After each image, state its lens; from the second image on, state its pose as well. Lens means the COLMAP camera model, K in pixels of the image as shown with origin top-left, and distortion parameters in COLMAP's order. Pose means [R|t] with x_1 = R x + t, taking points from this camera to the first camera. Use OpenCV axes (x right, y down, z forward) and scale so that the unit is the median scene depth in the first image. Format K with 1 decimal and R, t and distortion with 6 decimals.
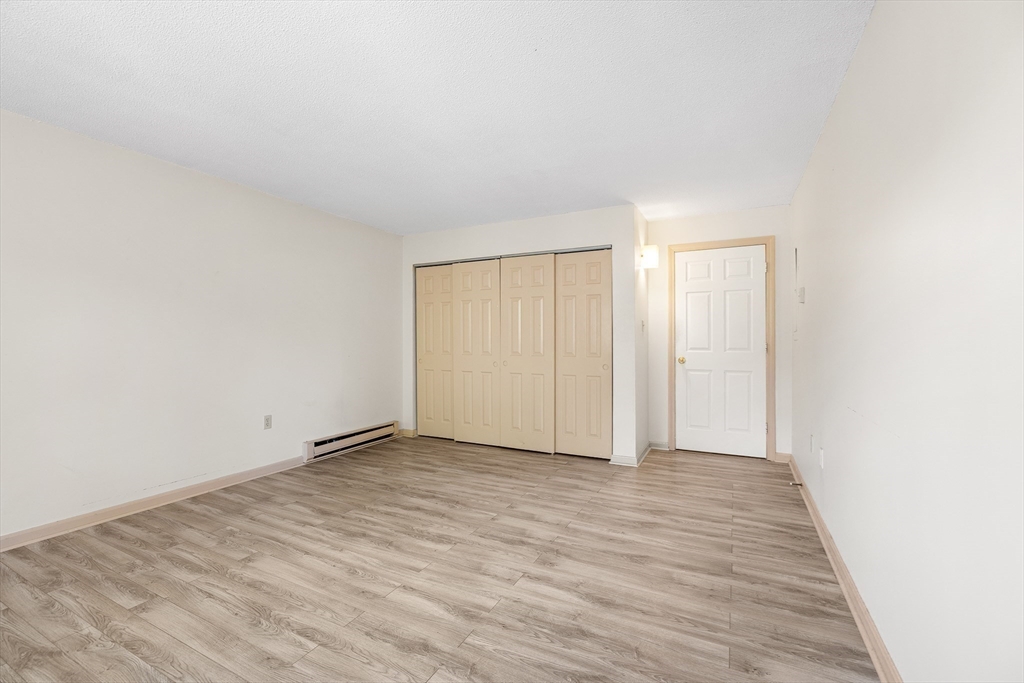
lens RADIAL K [[433.9, 0, 509.3], [0, 433.9, 337.7], [0, 0, 1]] dist [0.001628, 0.000104]
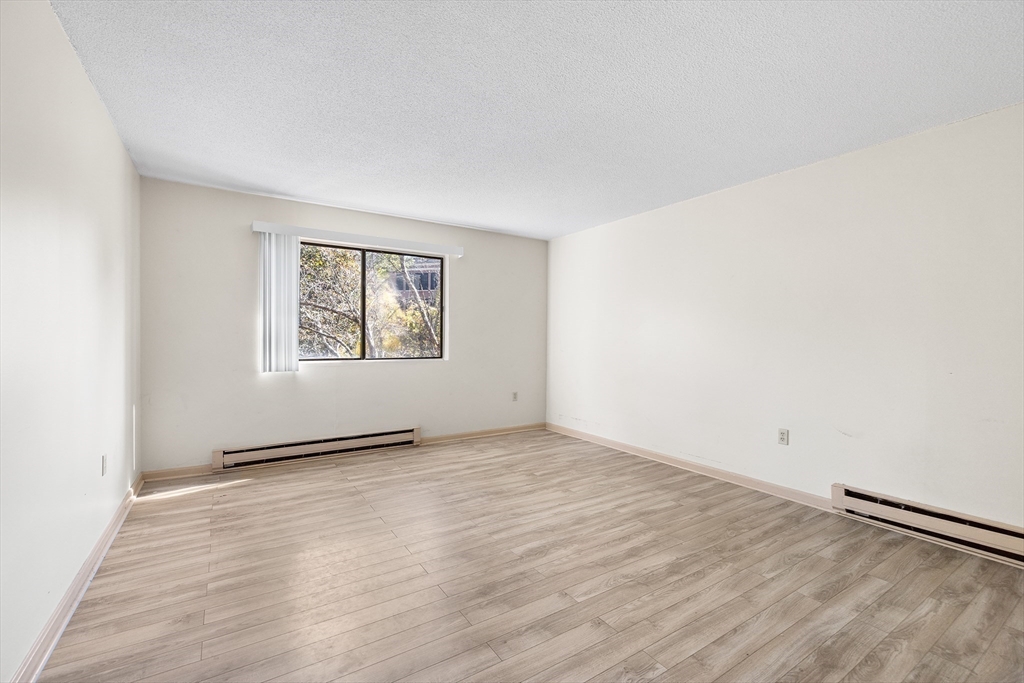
lens RADIAL K [[433.9, 0, 509.3], [0, 433.9, 337.7], [0, 0, 1]] dist [0.001628, 0.000104]
pose [[-0.488956, -0.004549, -0.872297, 0.587516], [-0.004871, 0.999985, -0.002484, 0.002212], [0.872295, 0.003034, -0.488971, 1.188925]]
